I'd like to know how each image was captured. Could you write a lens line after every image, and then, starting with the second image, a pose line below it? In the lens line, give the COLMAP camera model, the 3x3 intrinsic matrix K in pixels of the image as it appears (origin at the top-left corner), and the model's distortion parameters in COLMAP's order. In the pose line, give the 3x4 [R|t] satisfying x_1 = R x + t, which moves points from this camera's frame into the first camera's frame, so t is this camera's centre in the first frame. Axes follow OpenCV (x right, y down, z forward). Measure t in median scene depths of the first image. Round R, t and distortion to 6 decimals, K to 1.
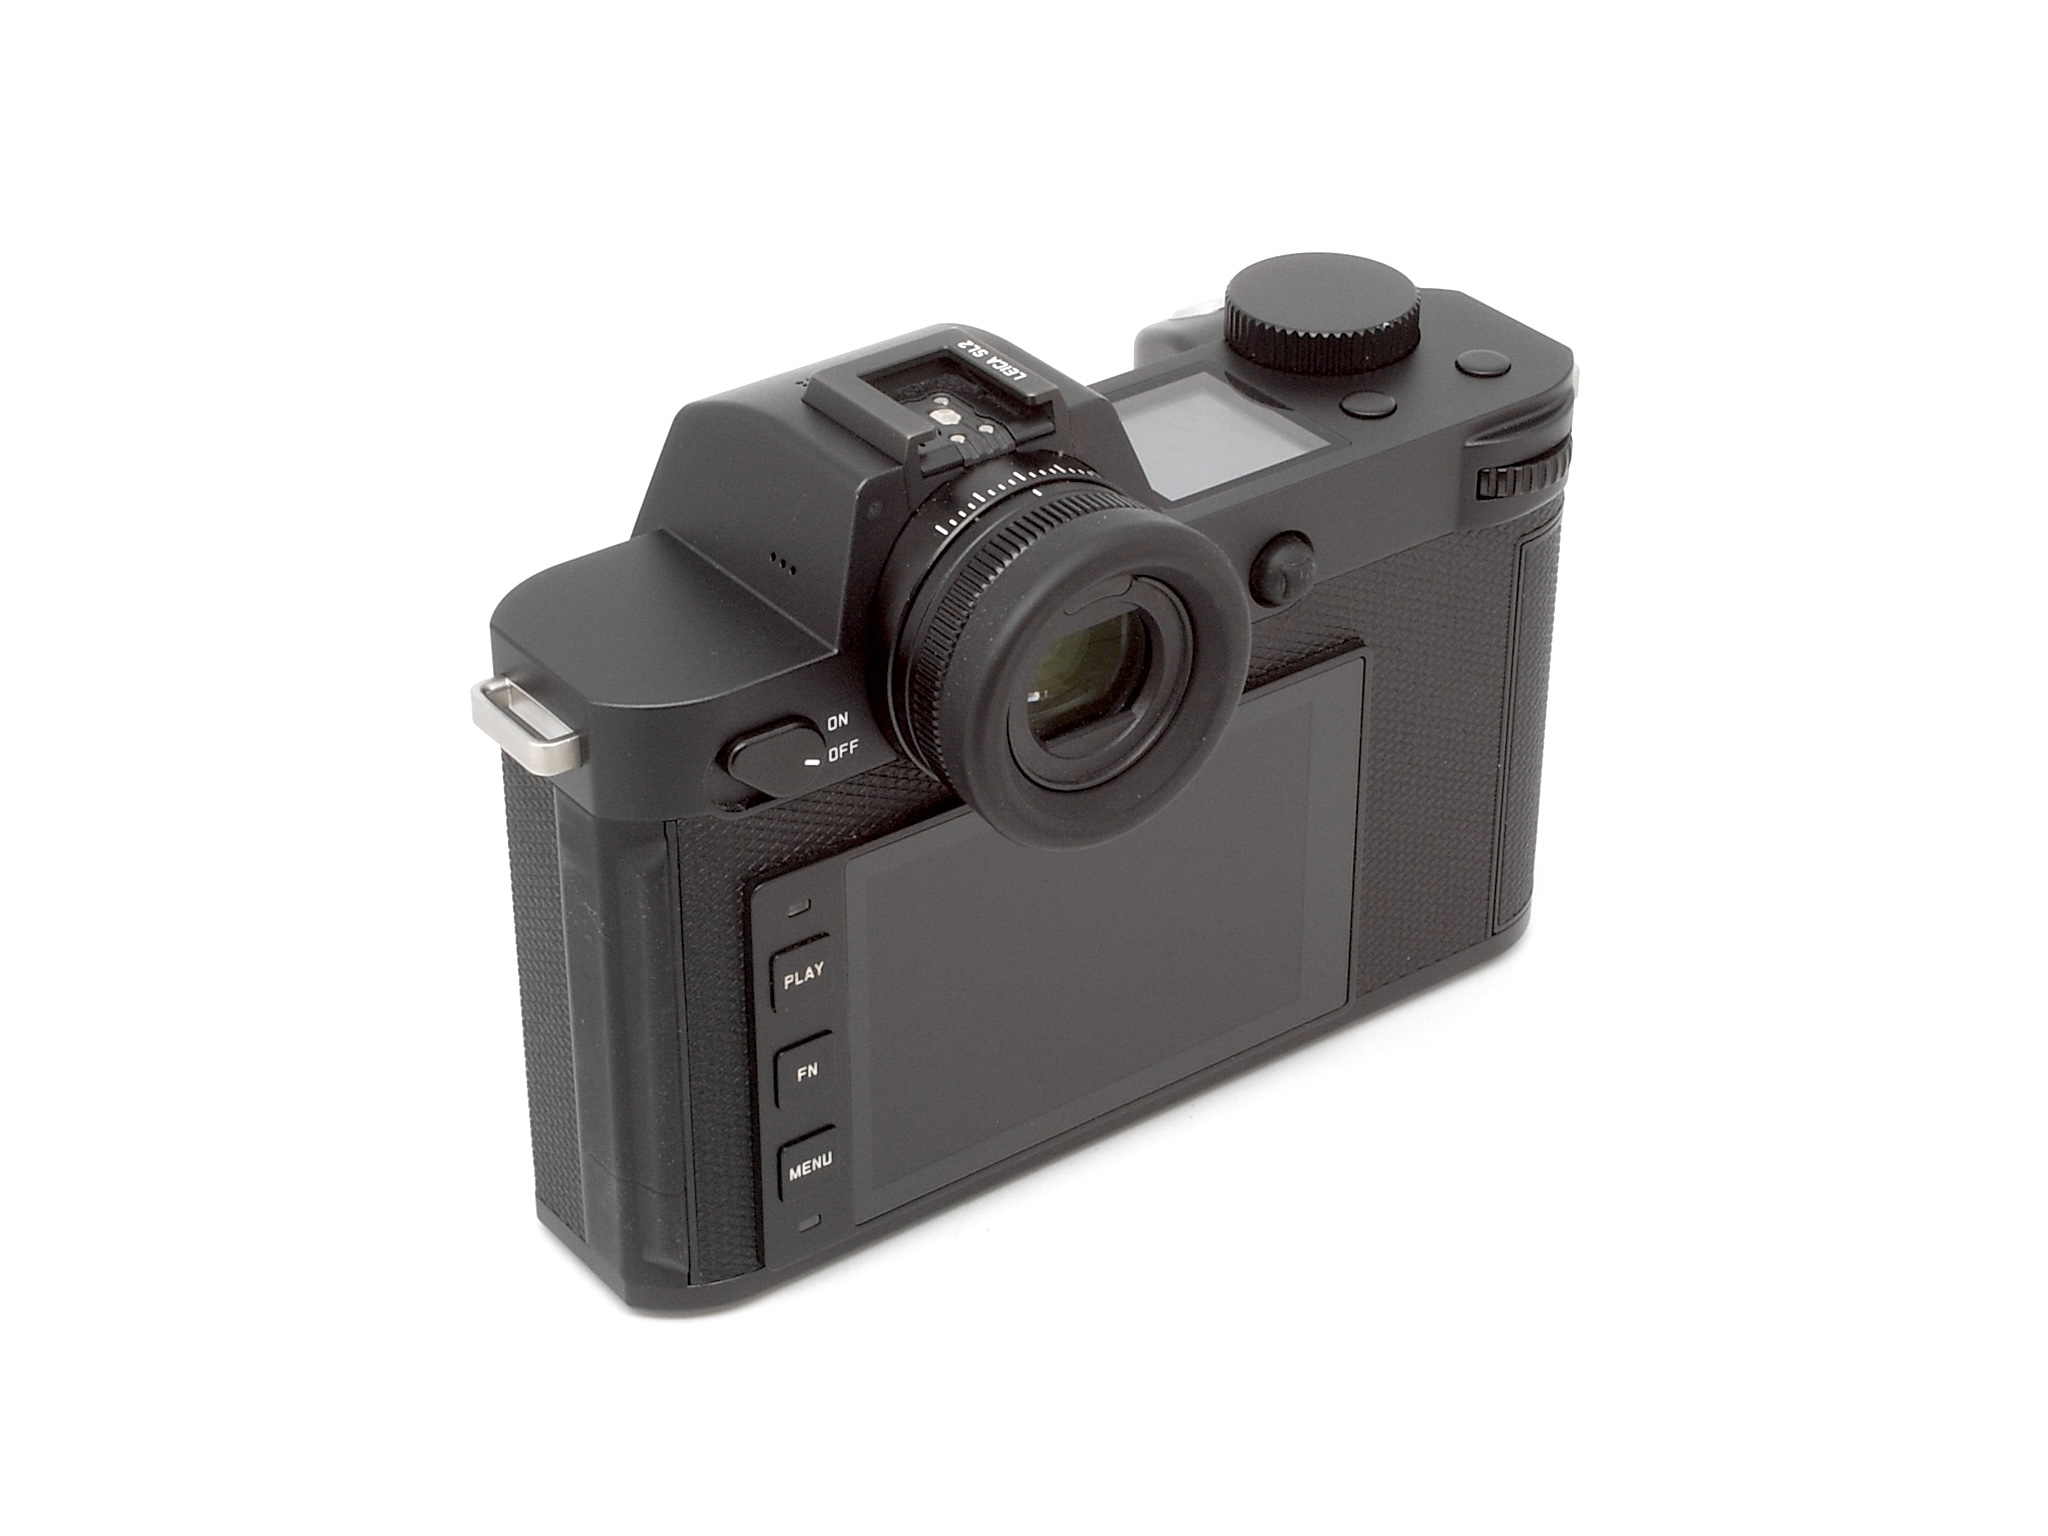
lens RADIAL K [[4304.0, 0, 1024.0], [0, 4304.0, 768.0], [0, 0, 1]] dist [-0.002441, -0.014220]
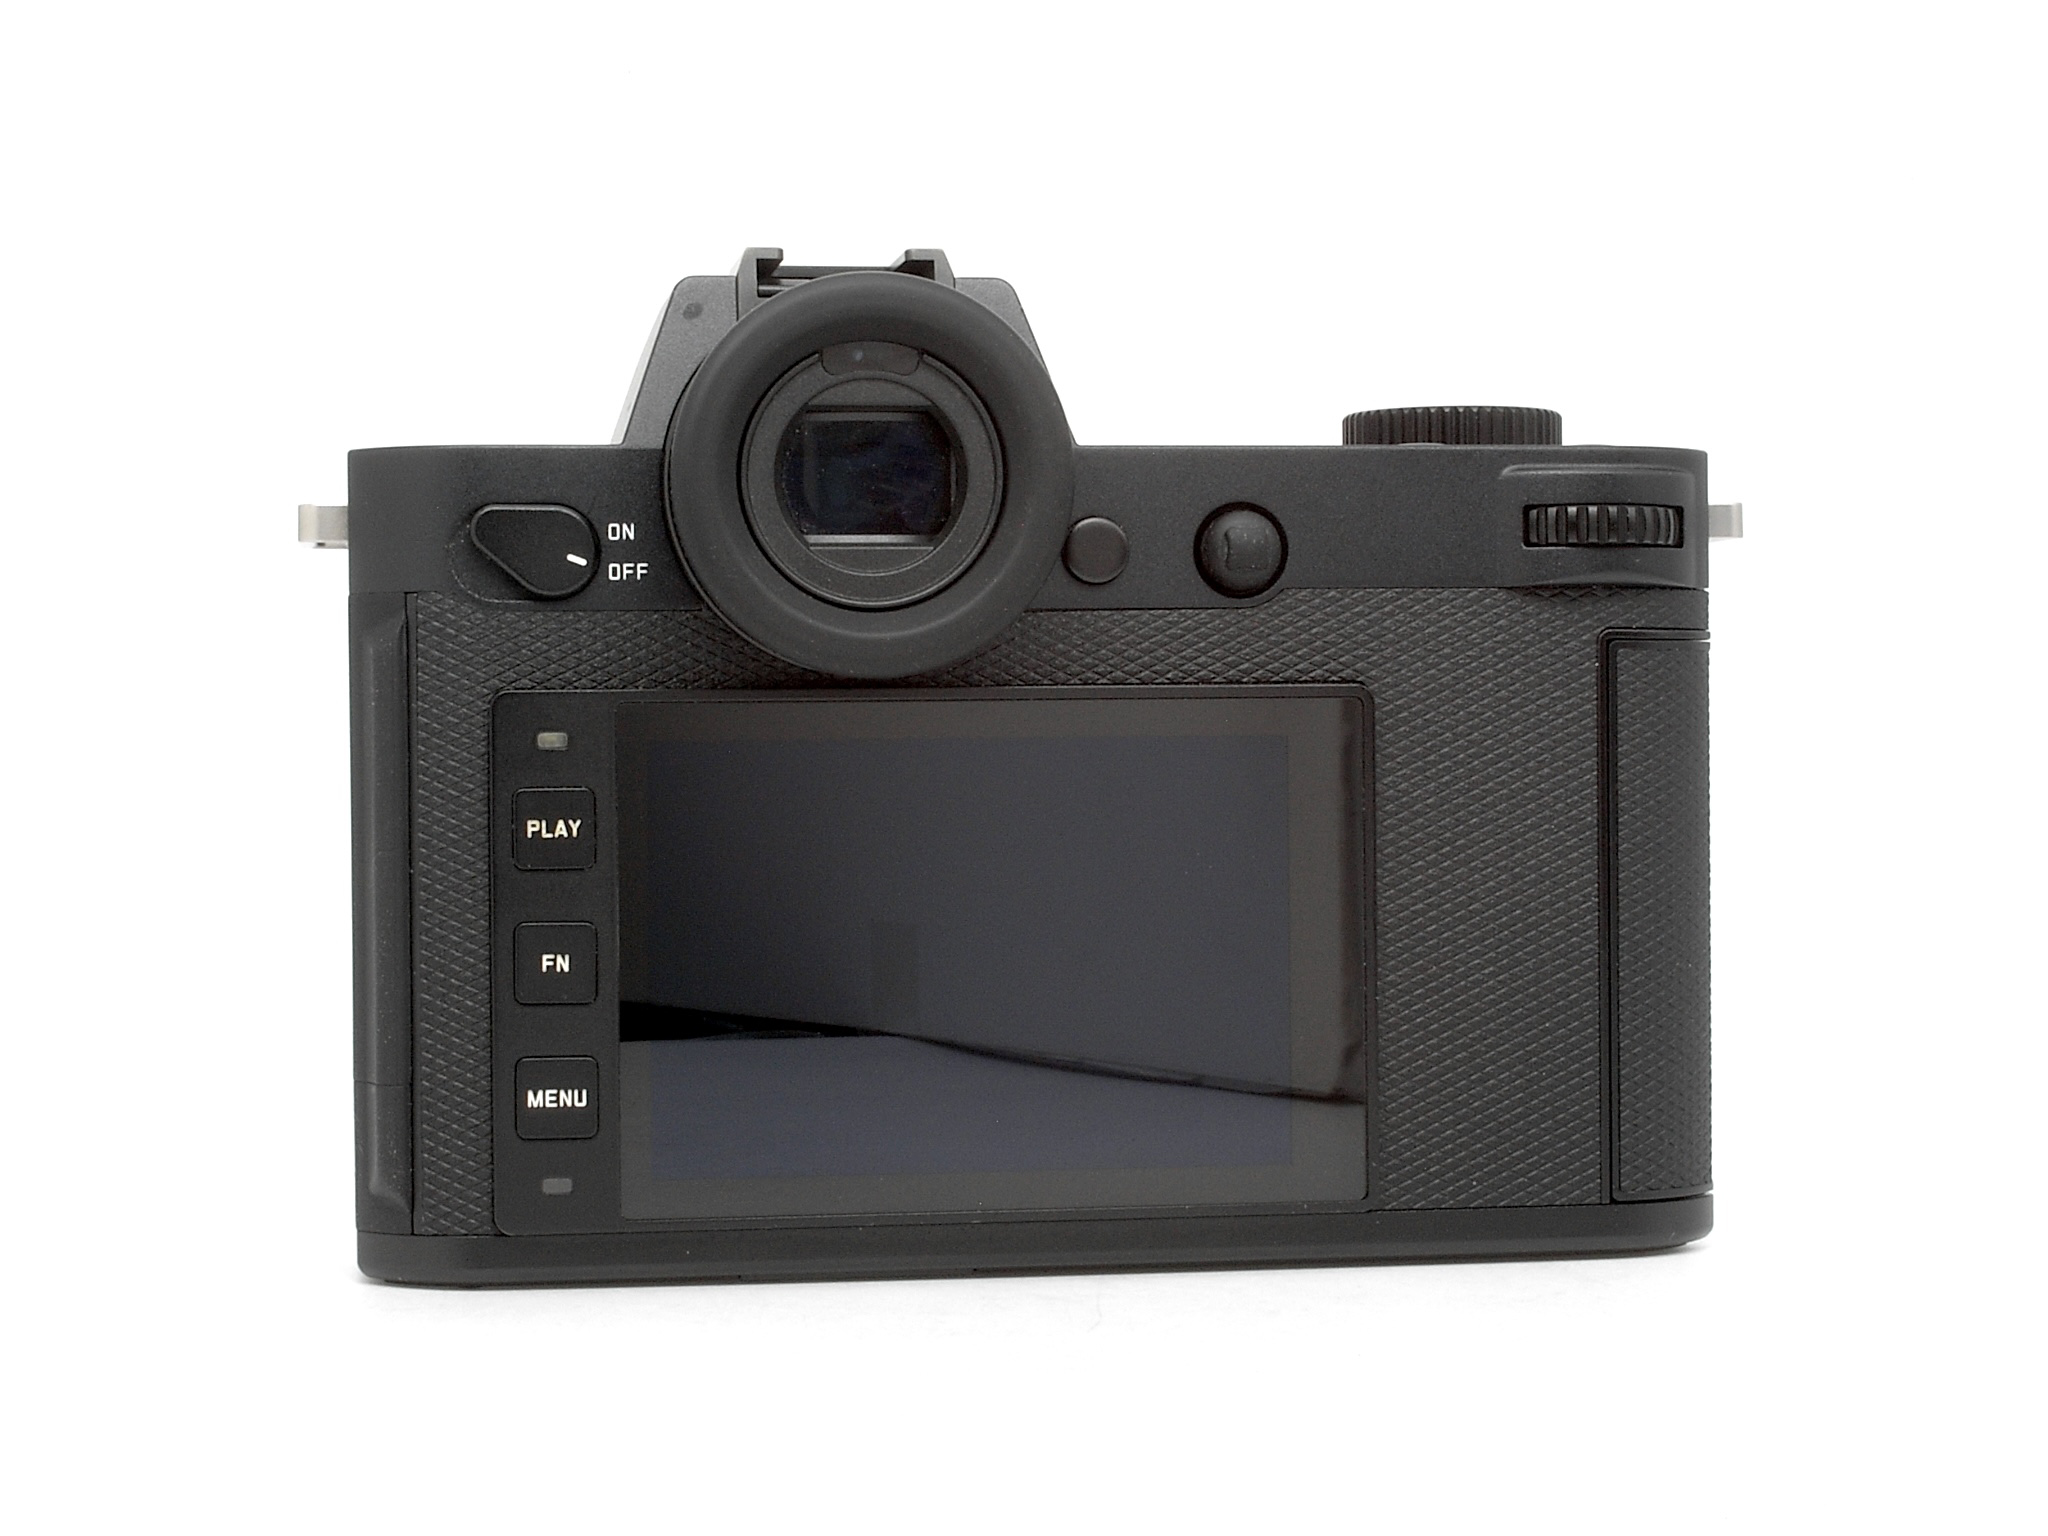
lens RADIAL K [[4304.0, 0, 1024.0], [0, 4304.0, 768.0], [0, 0, 1]] dist [-0.002441, -0.014220]
pose [[0.880572, -0.001108, -0.473911, 0.453653], [-0.244242, 0.855902, -0.455826, 0.417439], [0.406127, 0.517137, 0.753412, 0.365677]]
